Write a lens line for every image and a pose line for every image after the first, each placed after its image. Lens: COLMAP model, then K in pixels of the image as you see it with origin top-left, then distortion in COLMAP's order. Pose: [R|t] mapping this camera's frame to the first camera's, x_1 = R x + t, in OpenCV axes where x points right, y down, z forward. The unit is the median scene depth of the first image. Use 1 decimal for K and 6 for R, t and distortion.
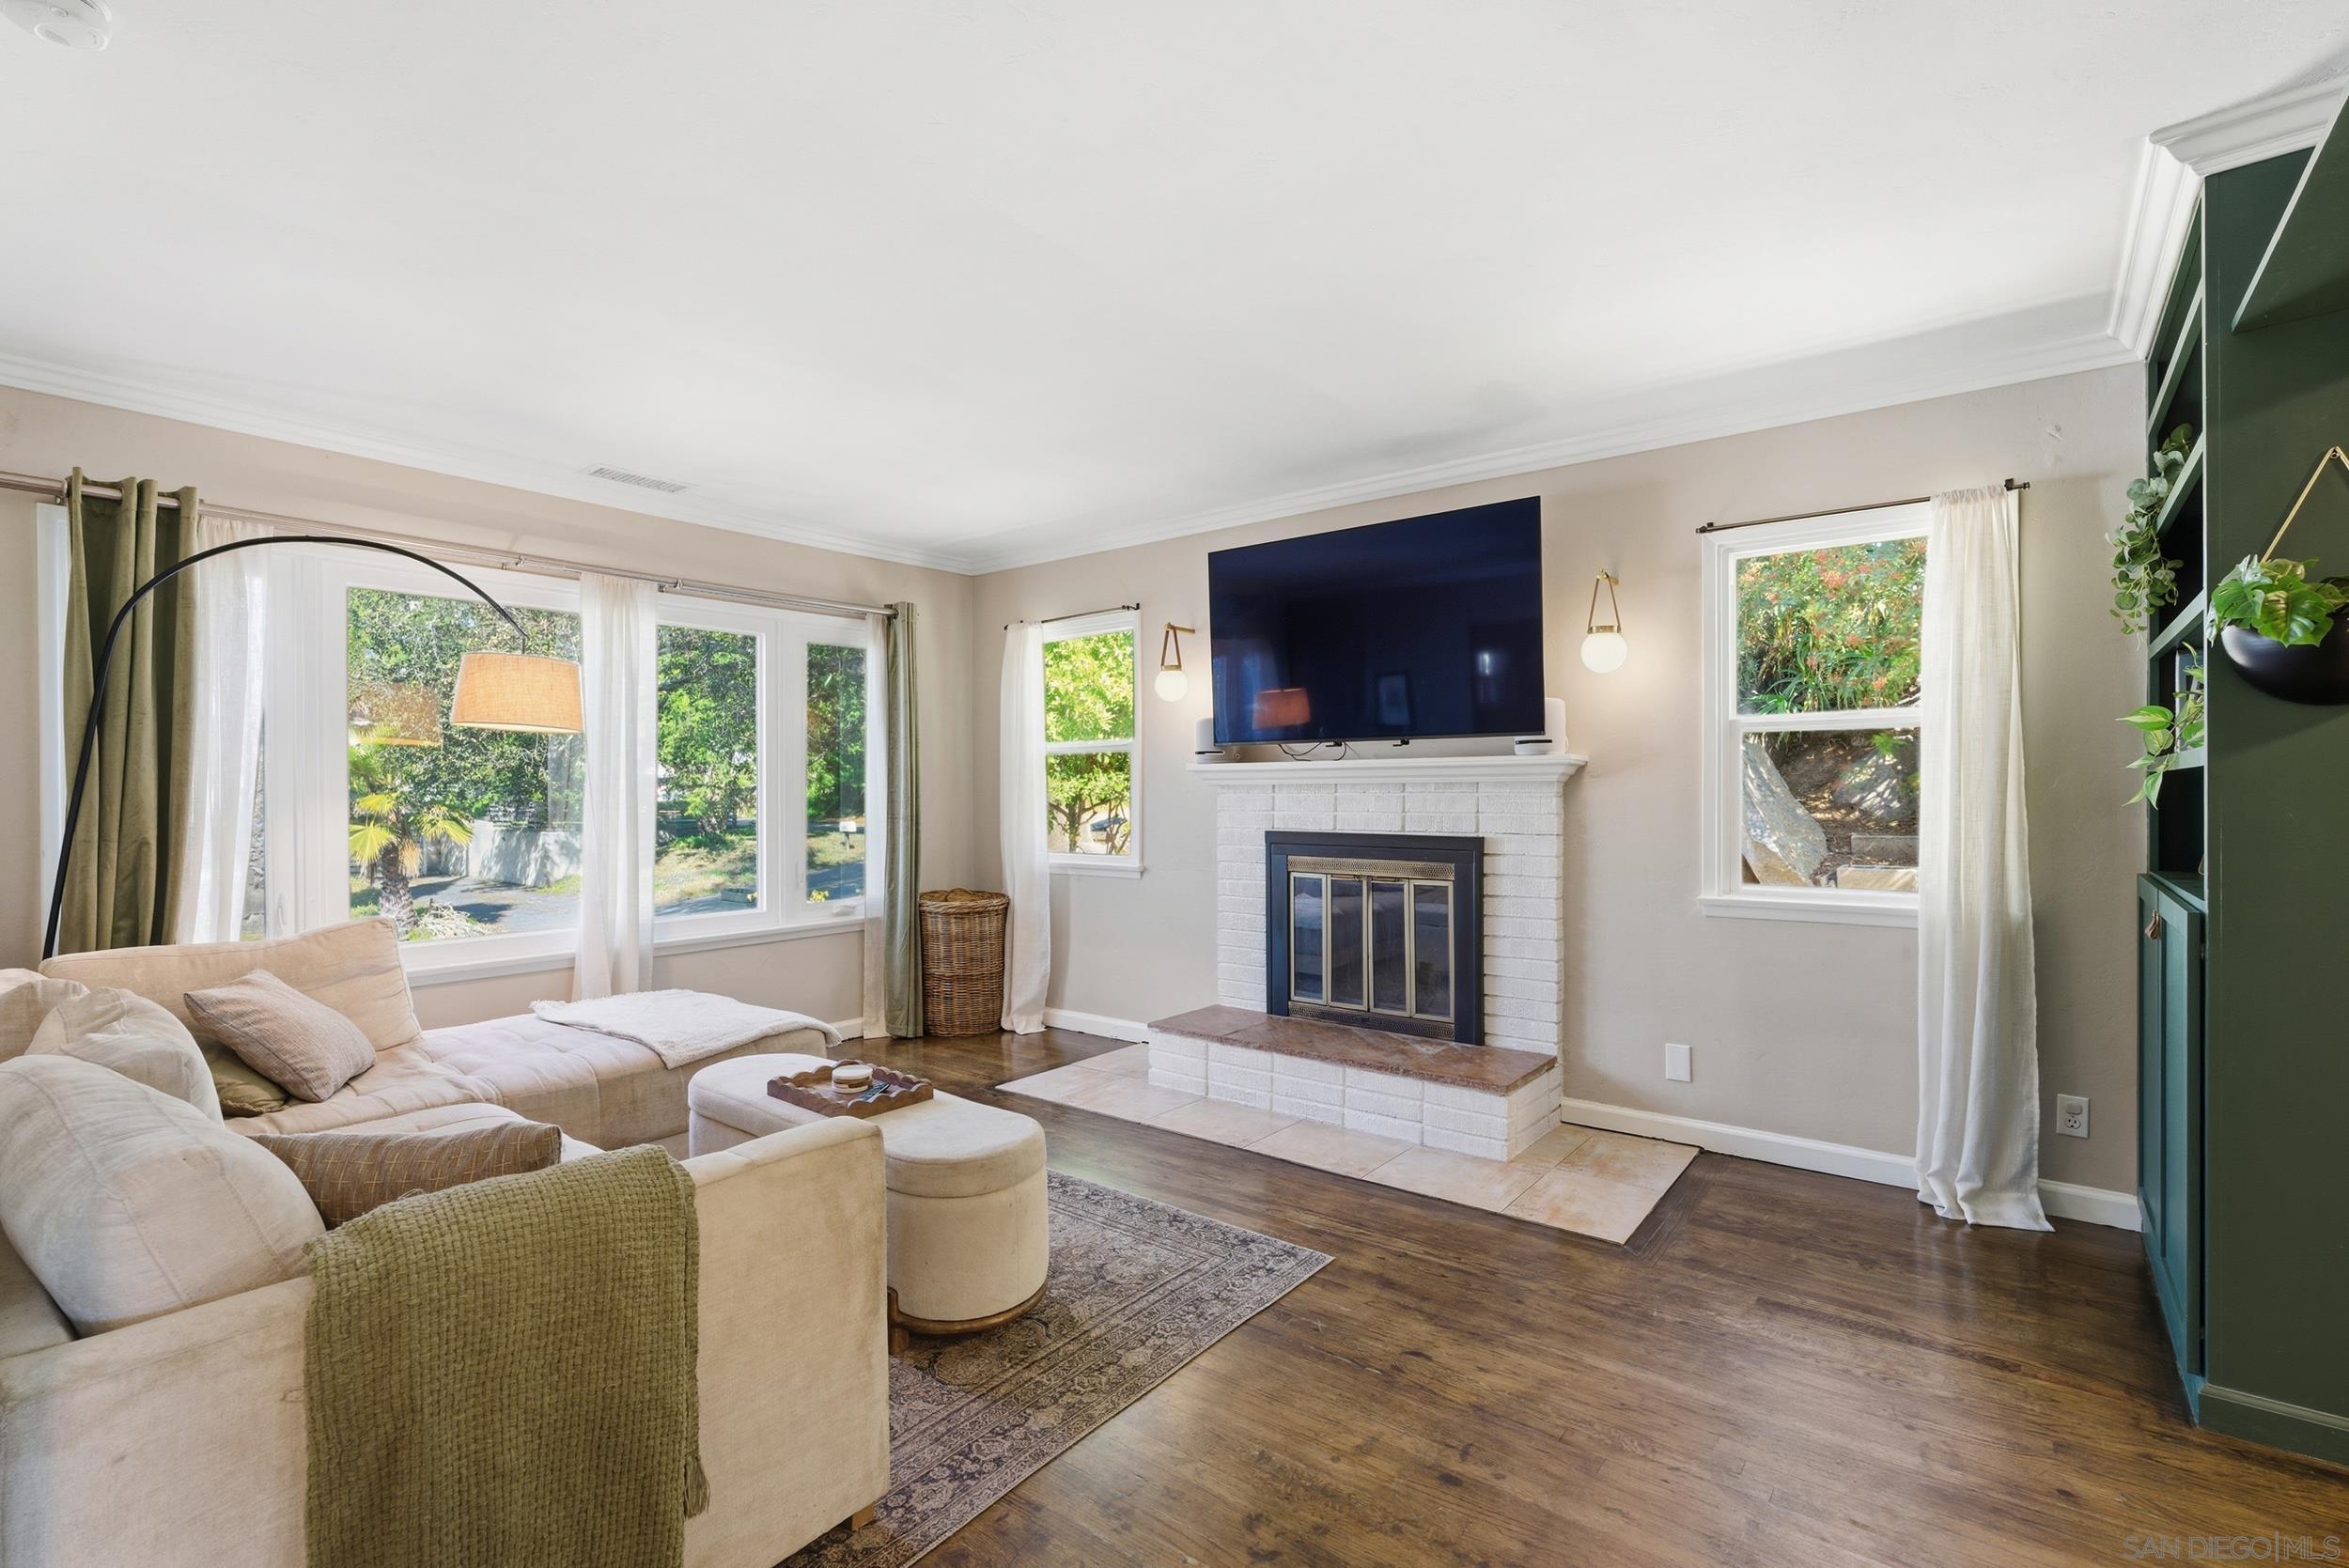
lens RADIAL K [[1066.9, 0, 1174.5], [0, 1066.9, 784.0], [0, 0, 1]] dist [-0.002031, 0.000012]
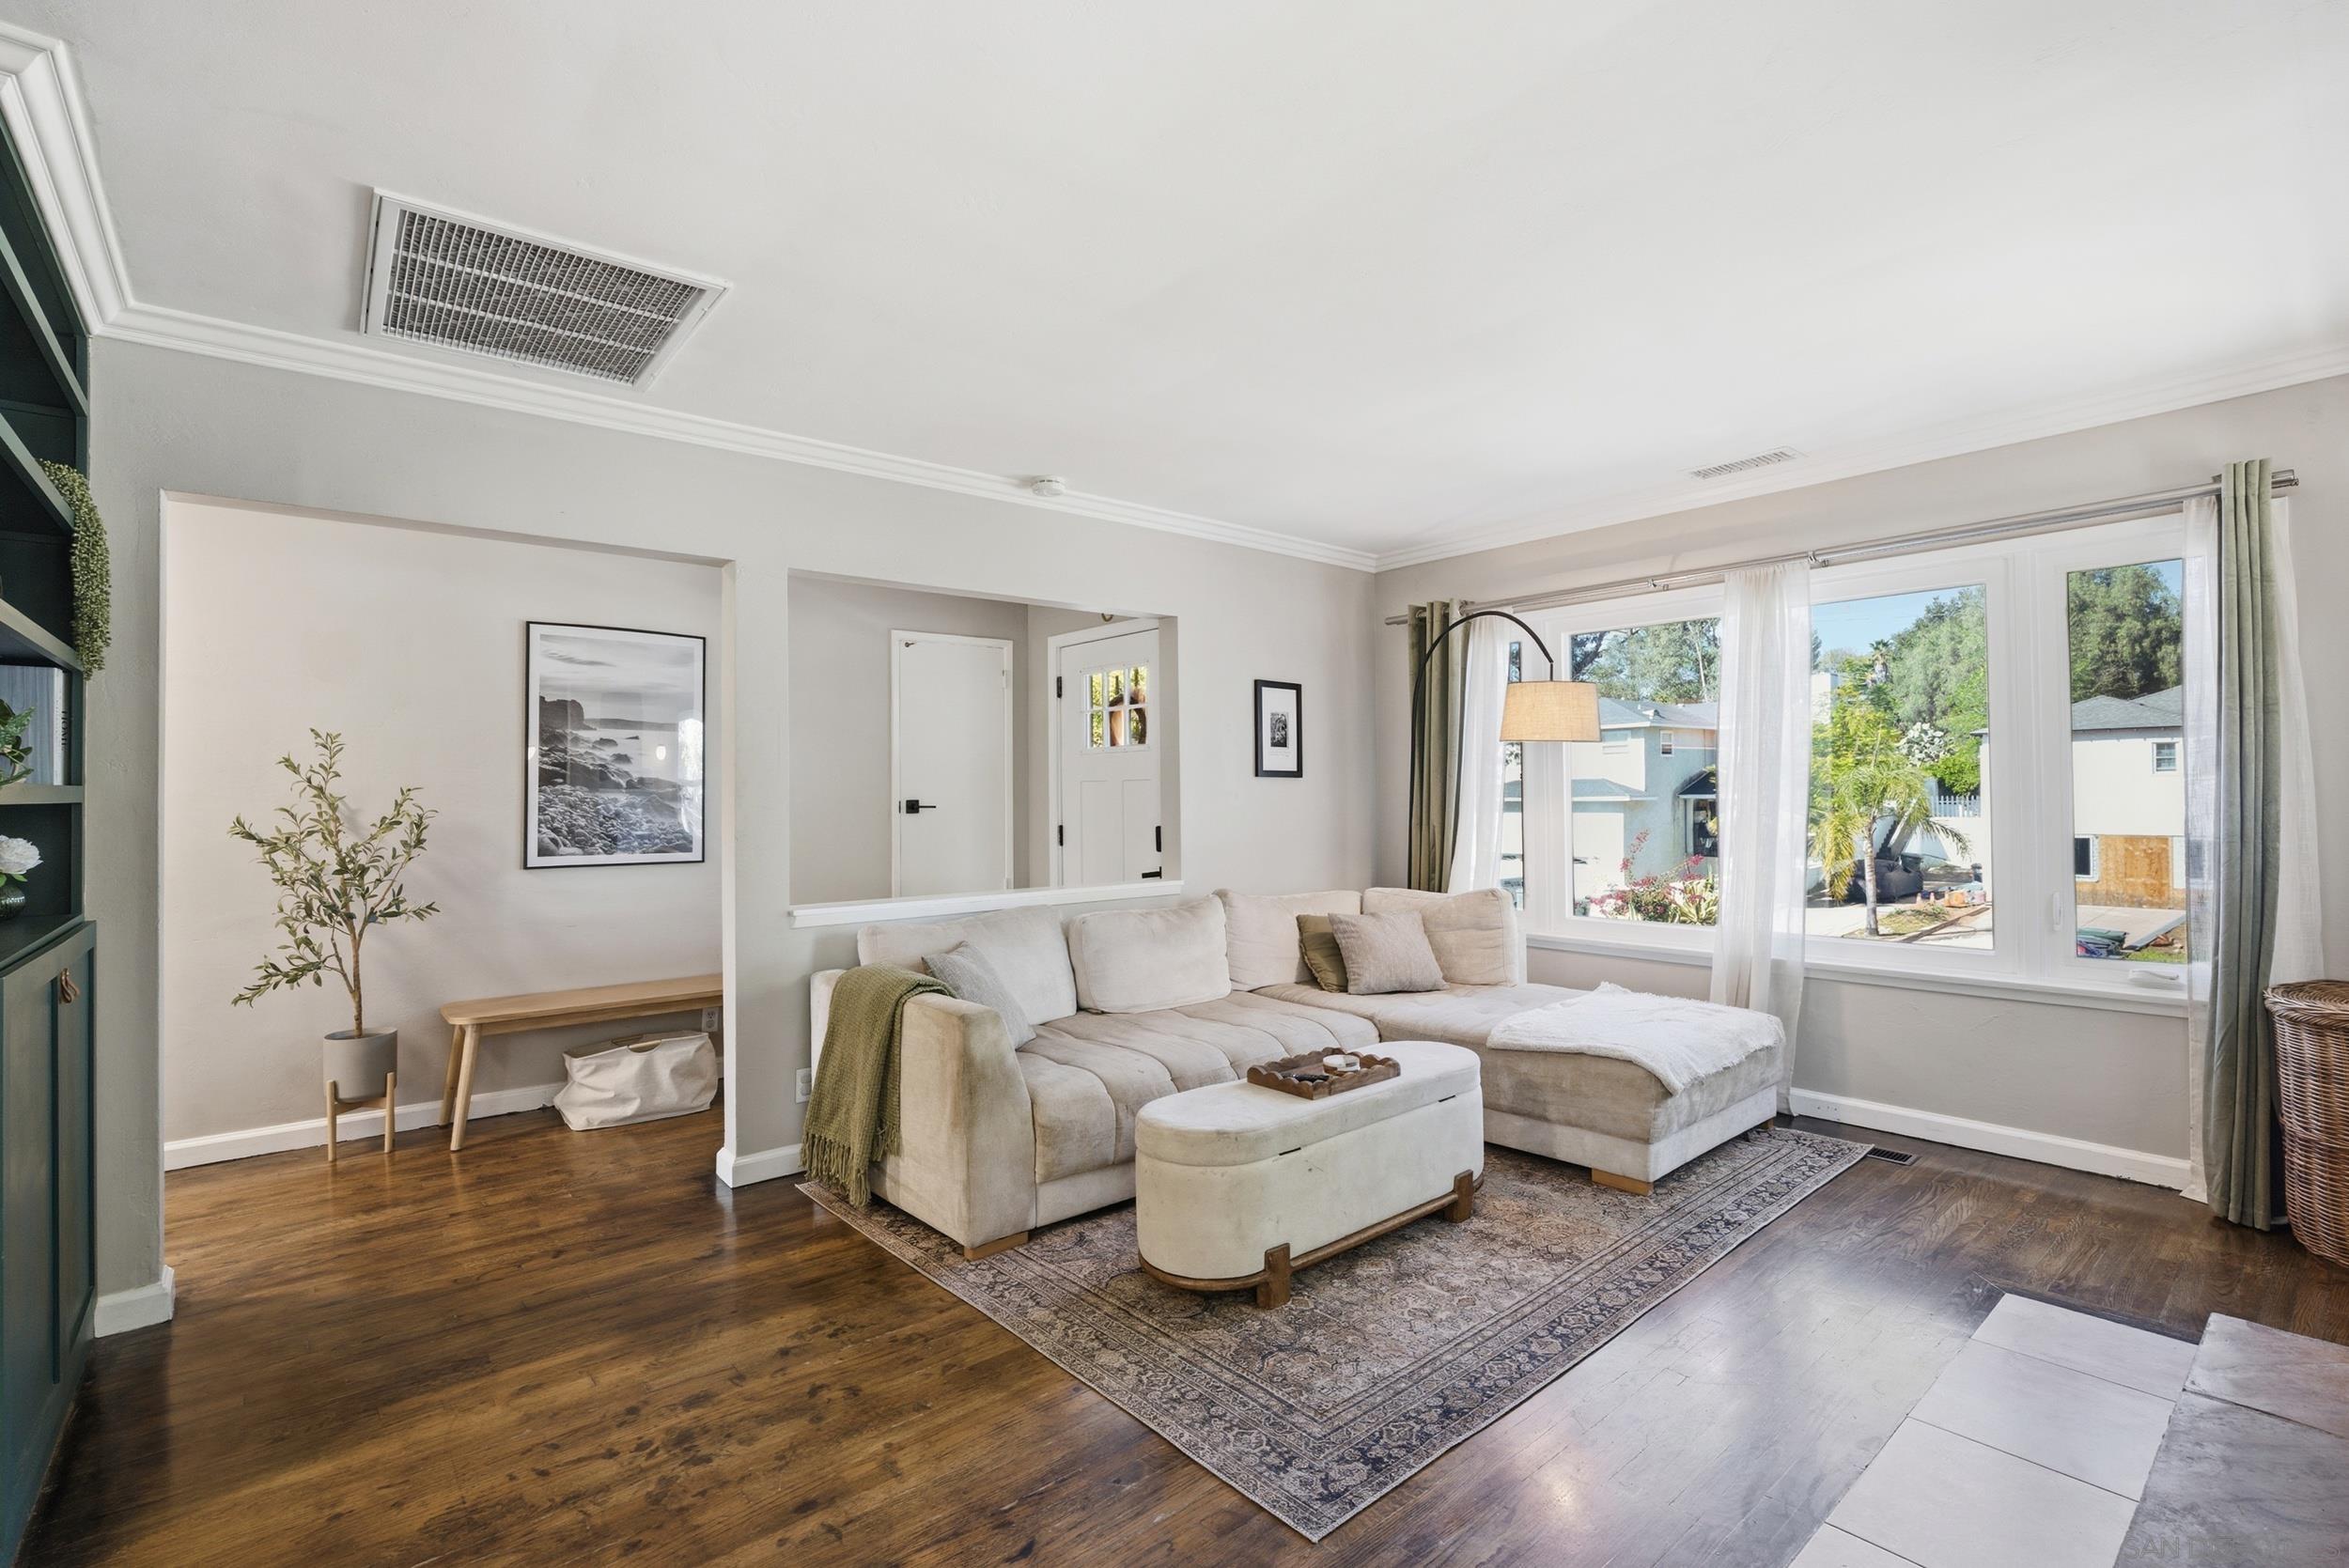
lens RADIAL K [[1063.6, 0, 1174.5], [0, 1063.6, 784.0], [0, 0, 1]] dist [-0.013601, 0.000080]
pose [[-0.197036, -0.001800, -0.980395, 0.798470], [0.018386, 0.999816, -0.005531, -0.008774], [0.980224, -0.019115, -0.196967, 1.062570]]
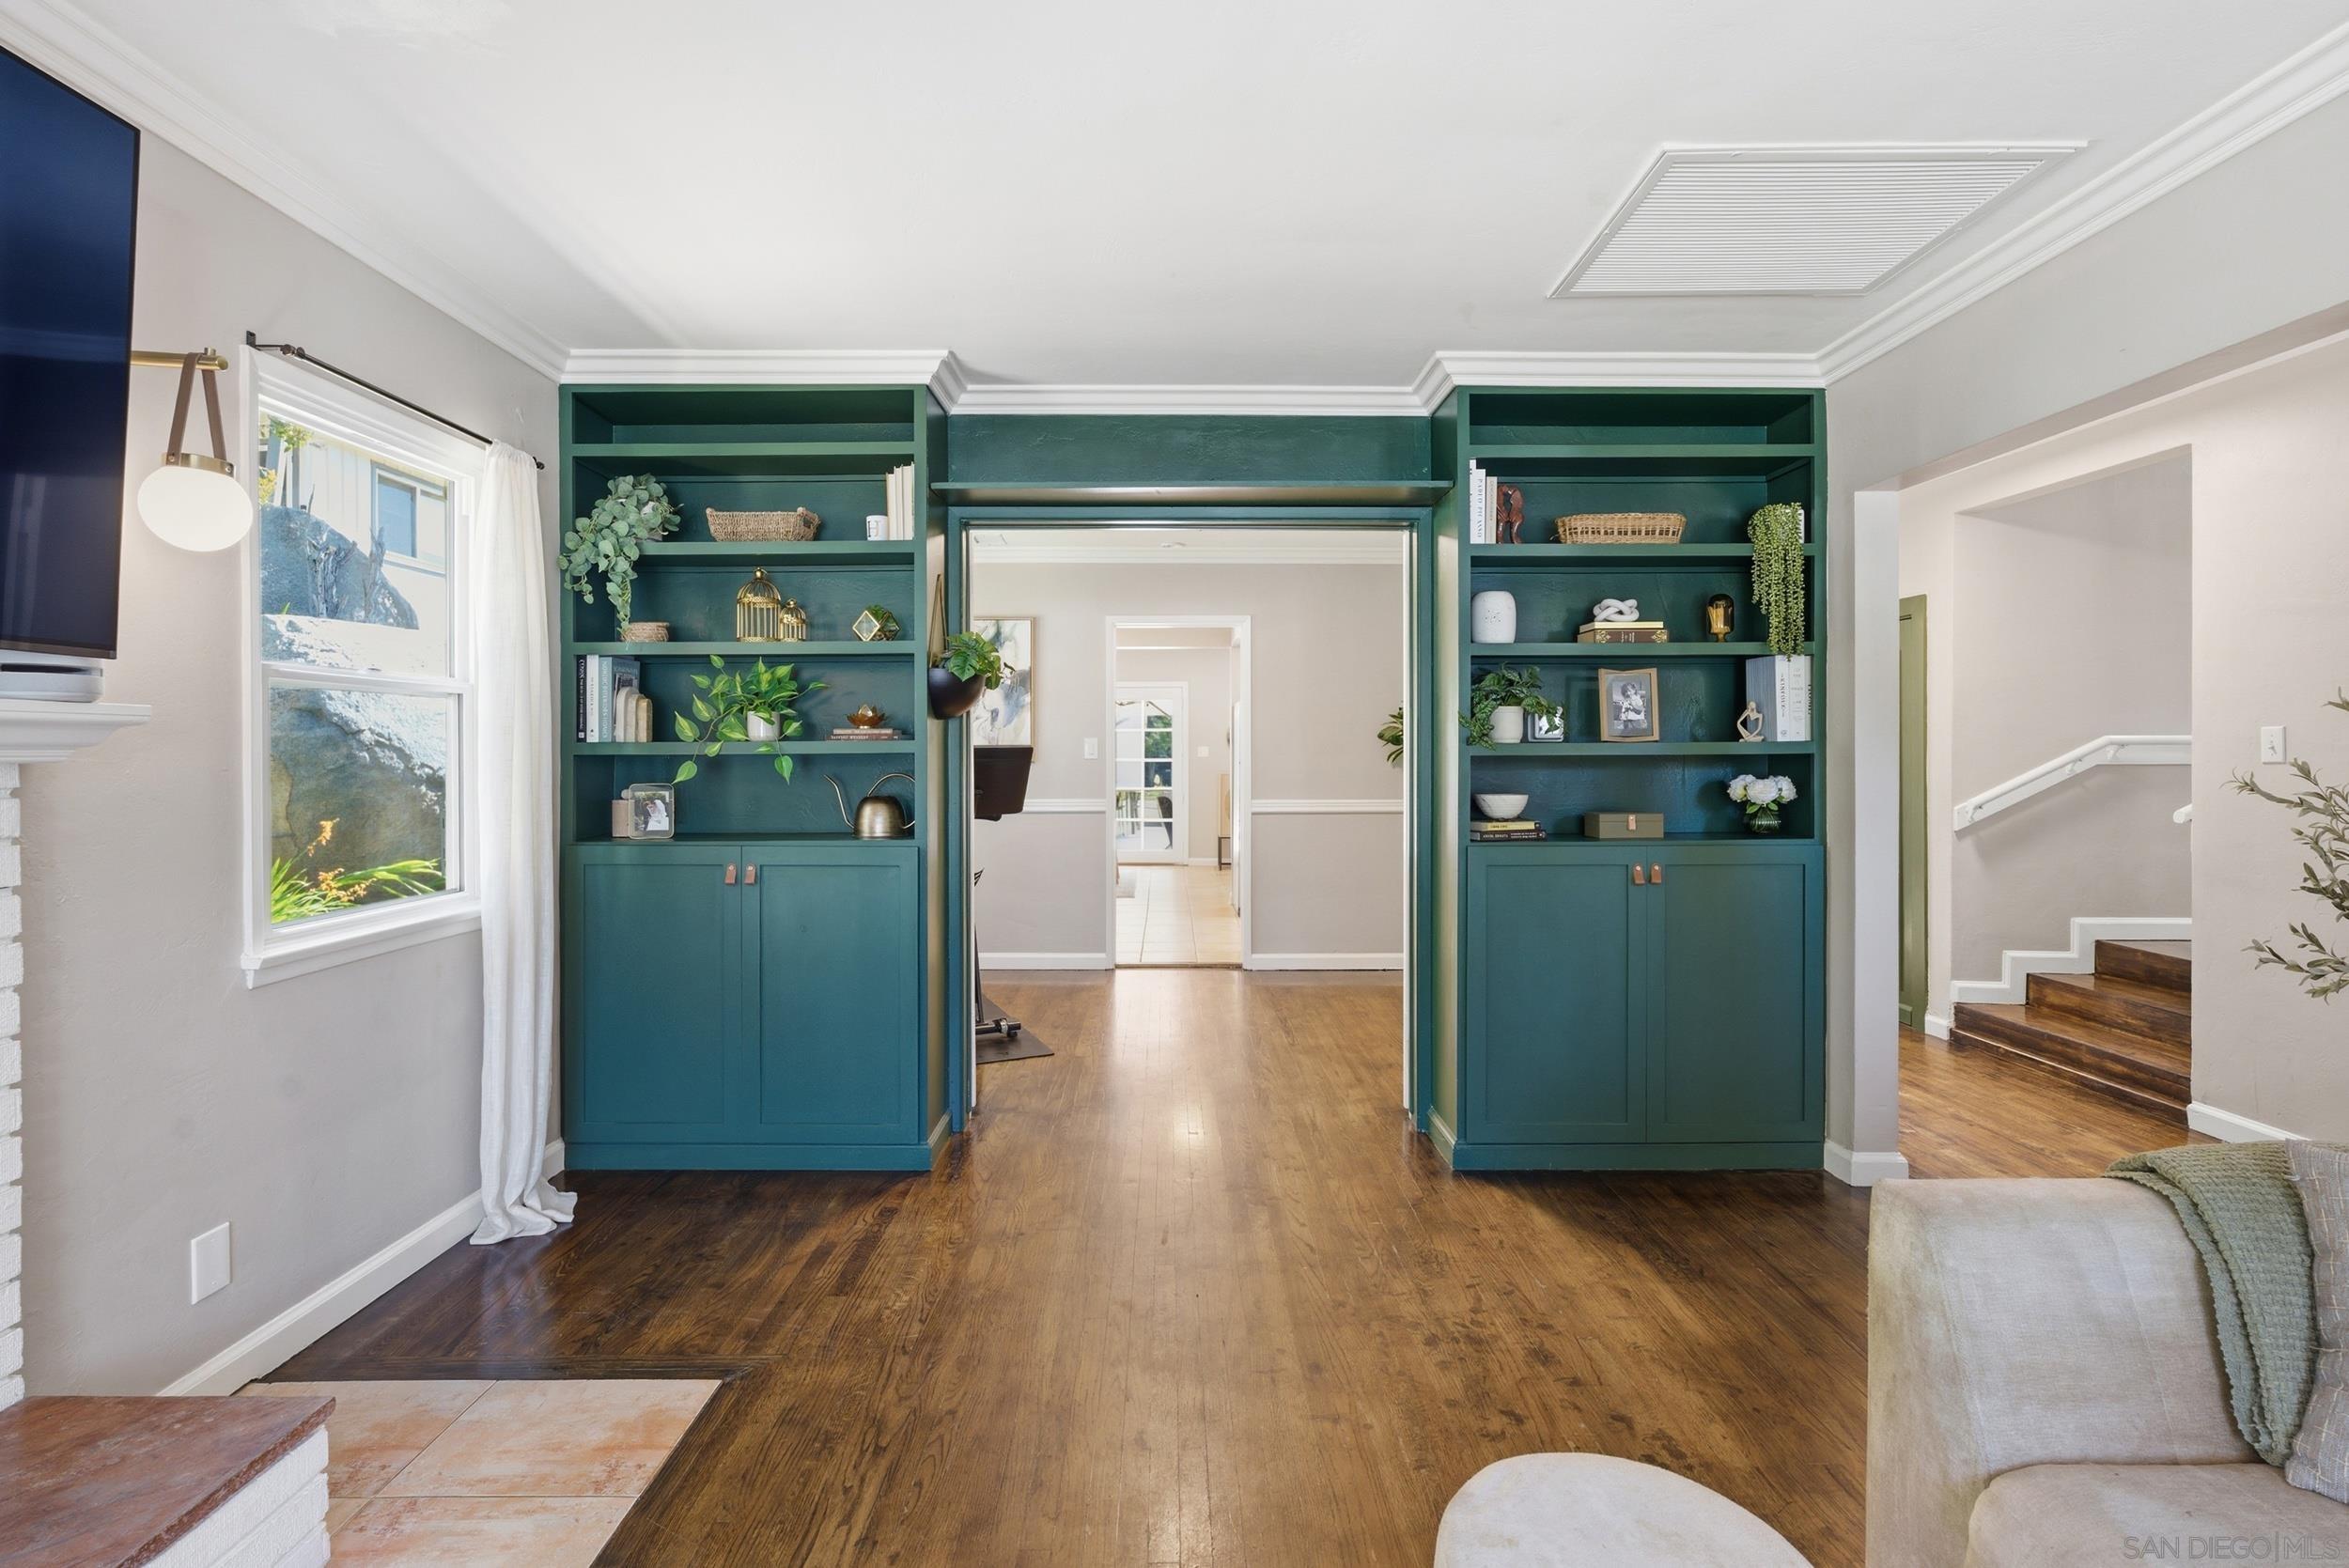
lens RADIAL K [[1070.7, 0, 1174.0], [0, 1070.7, 756.7], [0, 0, 1]] dist [-0.017408, 0.007662]
pose [[-0.627854, 0.003001, 0.778325, -0.377060], [-0.001329, 0.999987, -0.004928, -0.004581], [-0.778330, -0.004128, -0.627842, 1.270977]]
